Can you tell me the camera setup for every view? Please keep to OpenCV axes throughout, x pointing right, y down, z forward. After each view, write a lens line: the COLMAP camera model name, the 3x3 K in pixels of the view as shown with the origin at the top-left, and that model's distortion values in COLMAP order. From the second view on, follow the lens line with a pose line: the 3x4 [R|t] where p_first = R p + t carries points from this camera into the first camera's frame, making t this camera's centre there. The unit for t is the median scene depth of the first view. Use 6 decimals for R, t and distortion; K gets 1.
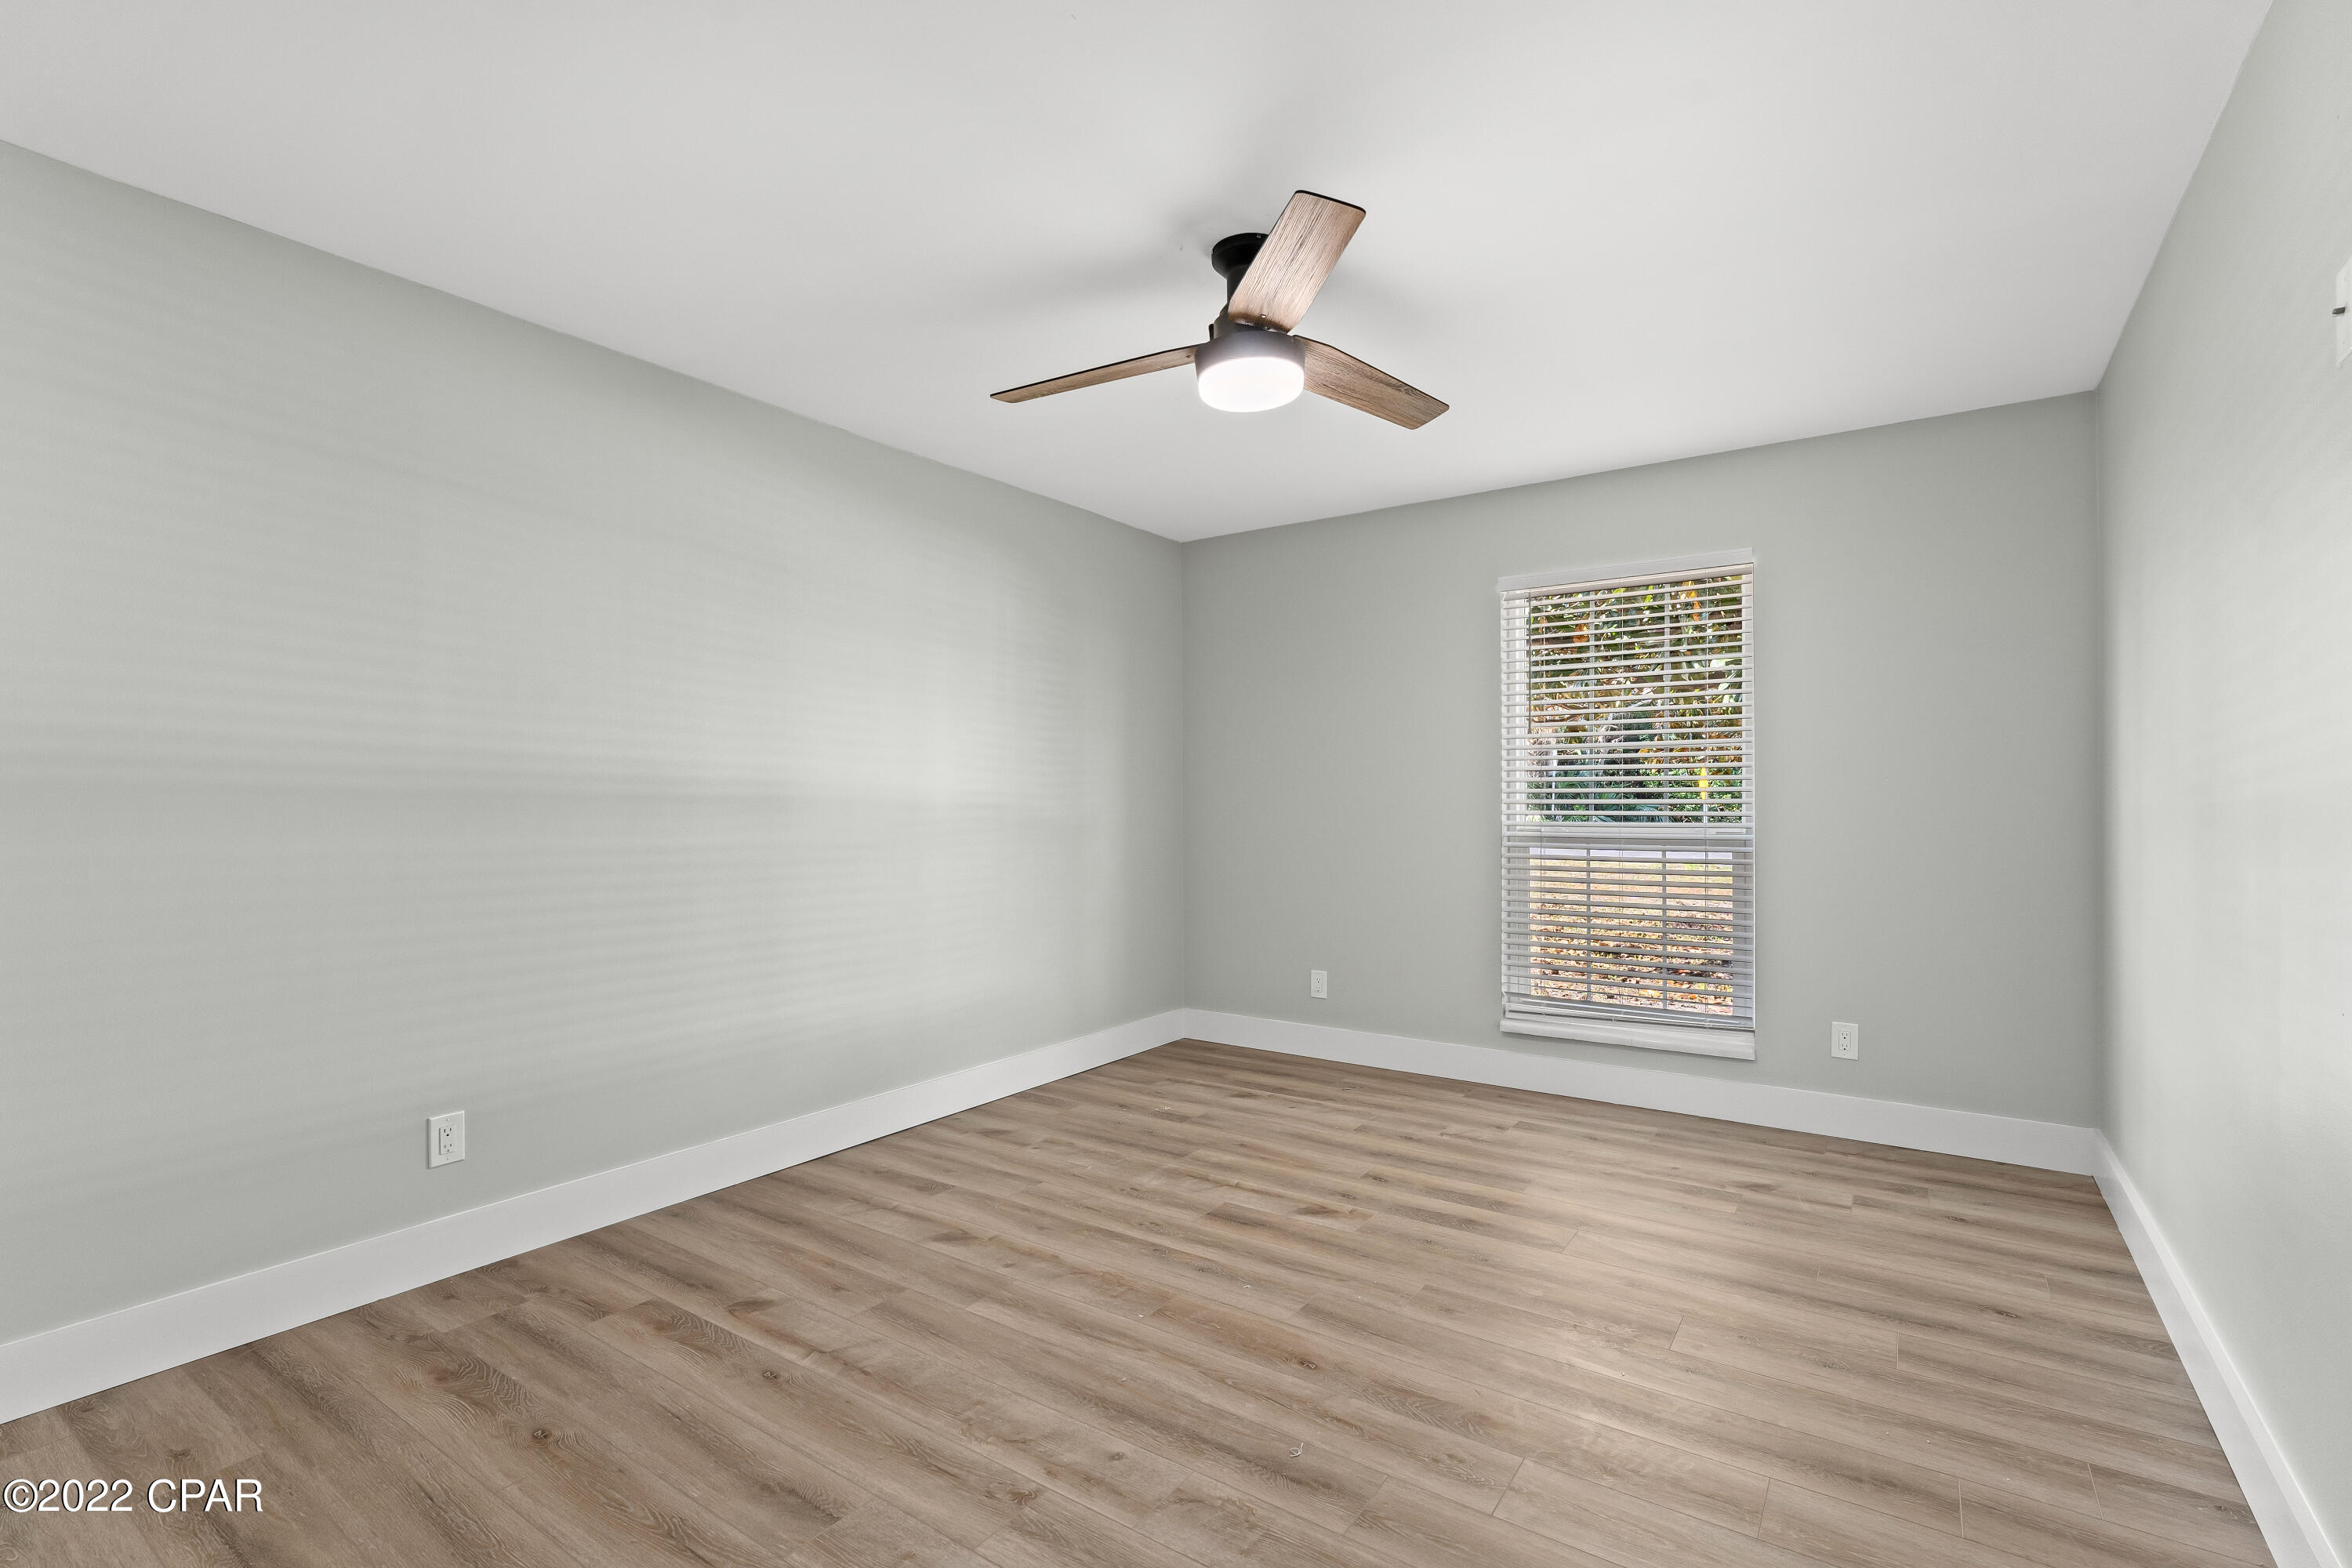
lens RADIAL K [[1054.4, 0, 1214.1], [0, 1054.4, 806.3], [0, 0, 1]] dist [-0.012344, 0.000278]
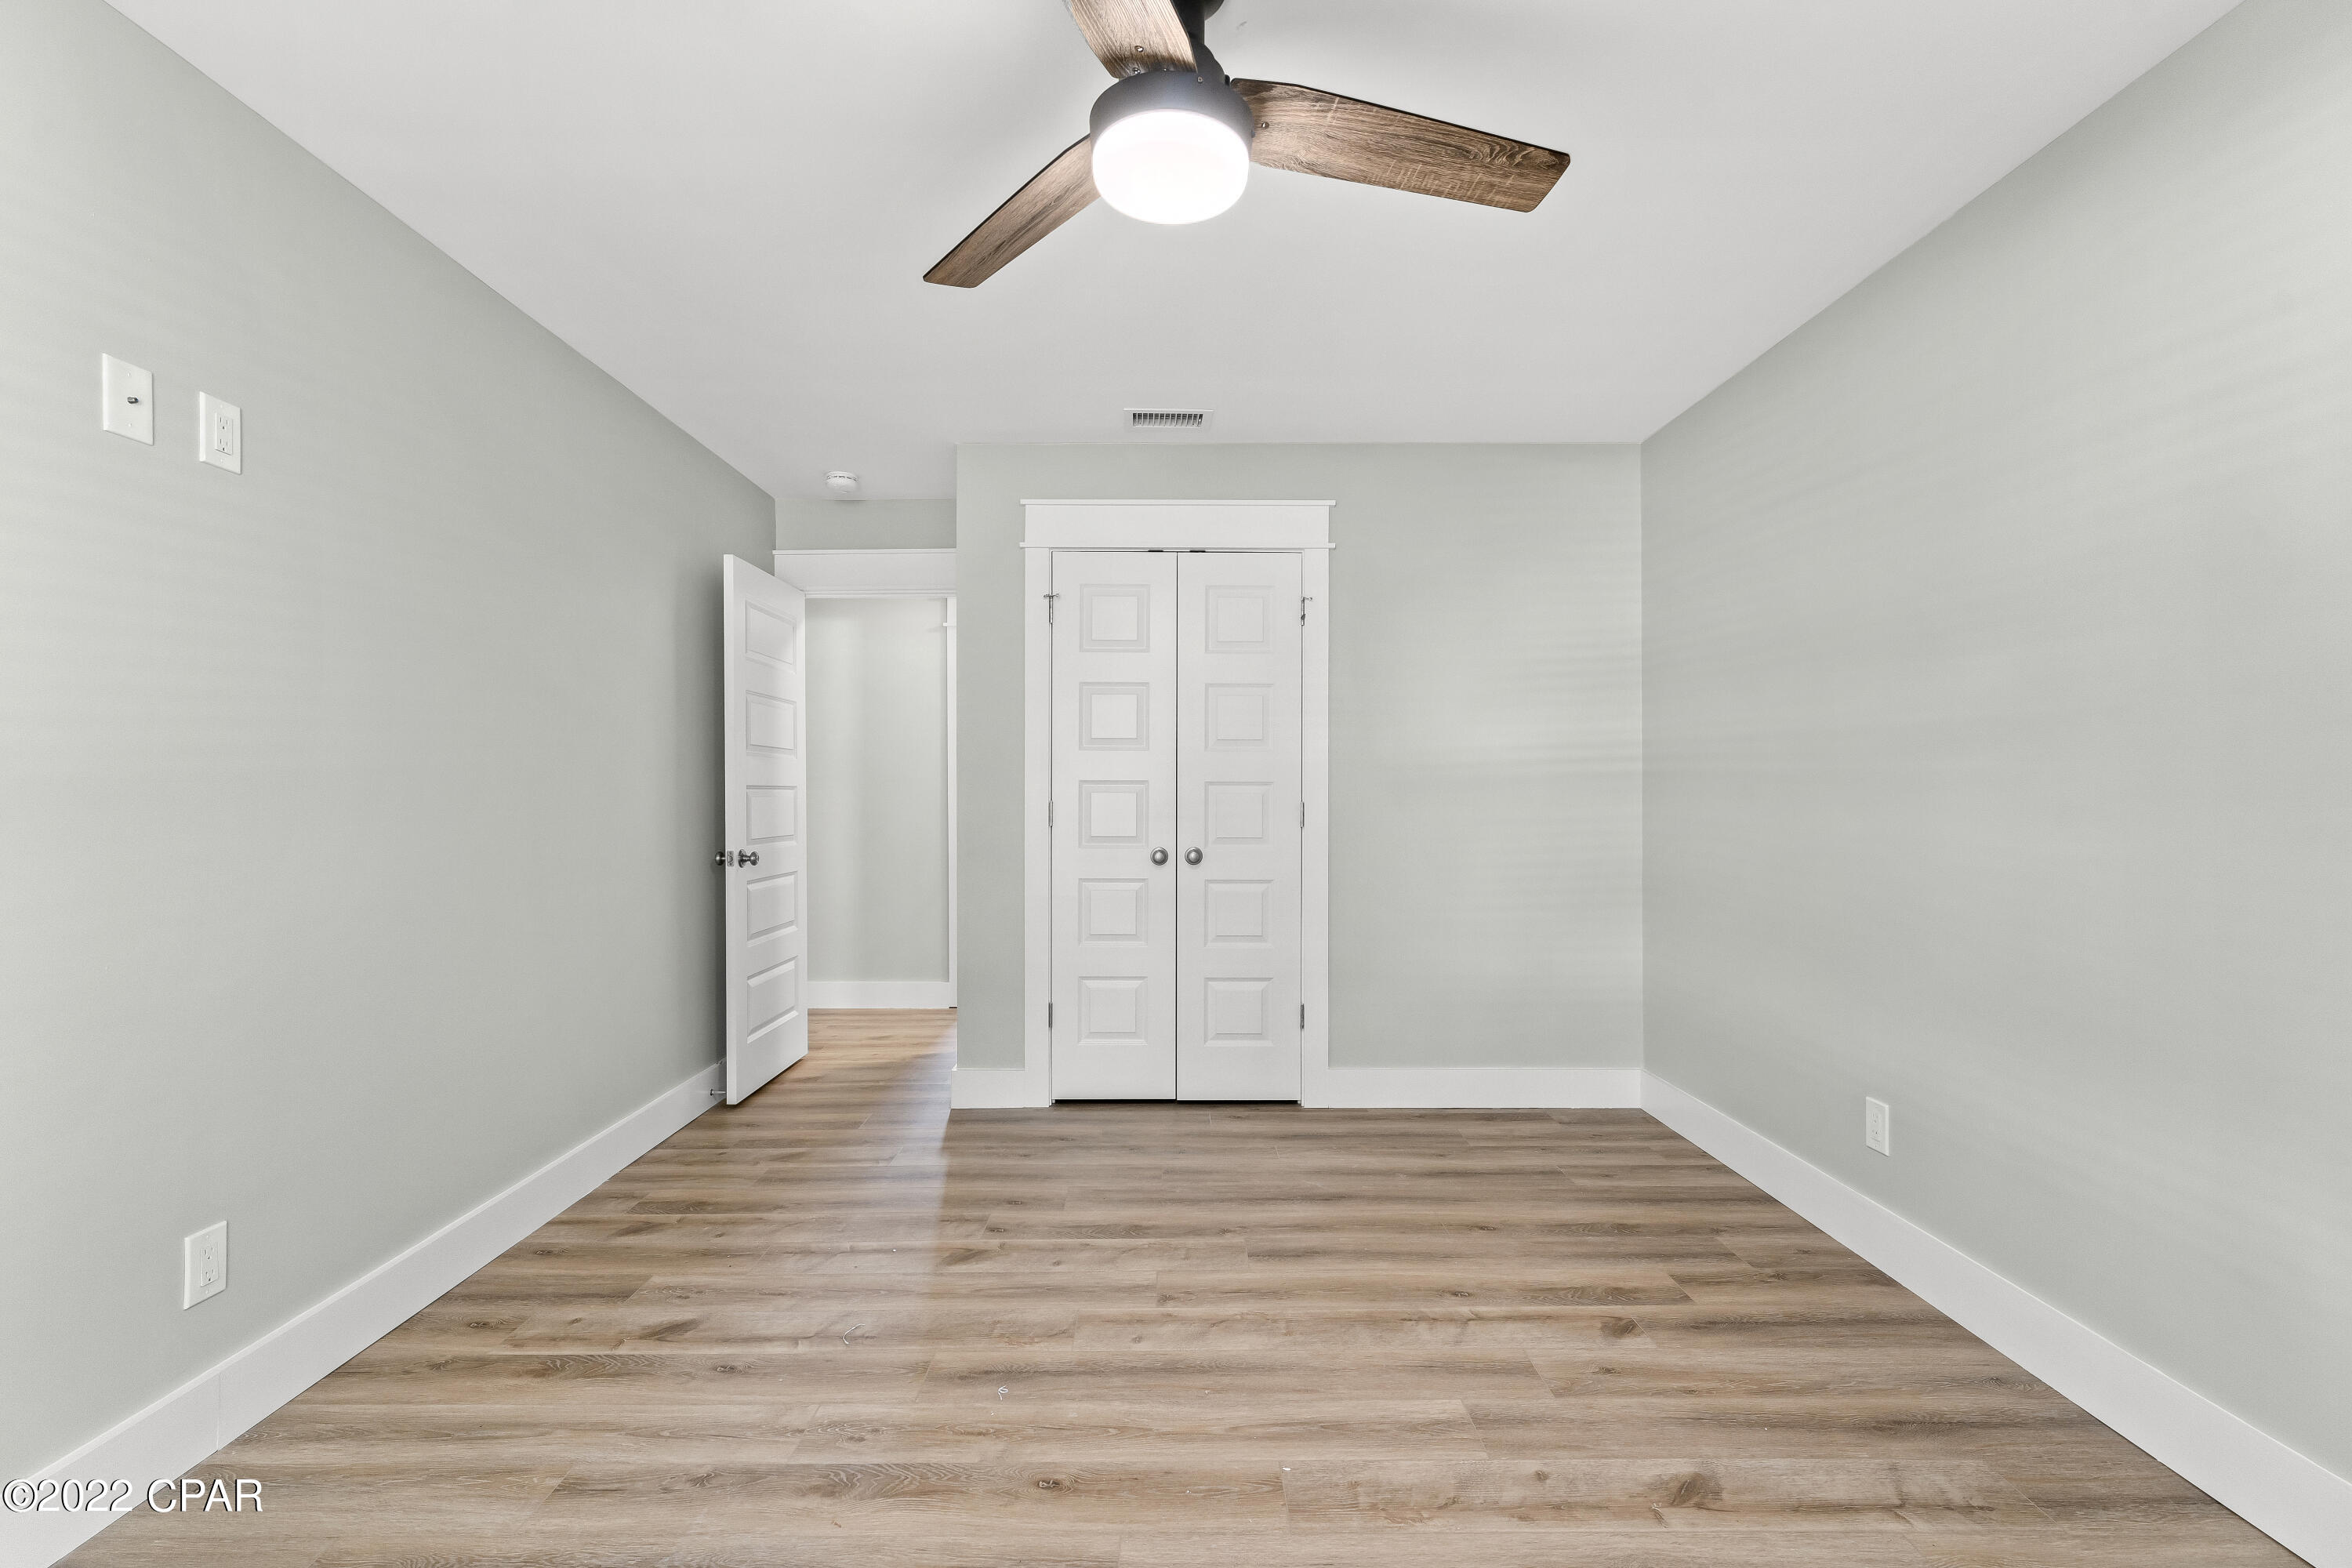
lens RADIAL K [[1054.4, 0, 1172.4], [0, 1054.4, 796.4], [0, 0, 1]] dist [-0.012344, 0.000278]
pose [[-0.837203, 0.008447, -0.546828, 0.446217], [0.000052, 0.999882, 0.015365, -0.018681], [0.546893, 0.012835, -0.837104, 1.709497]]
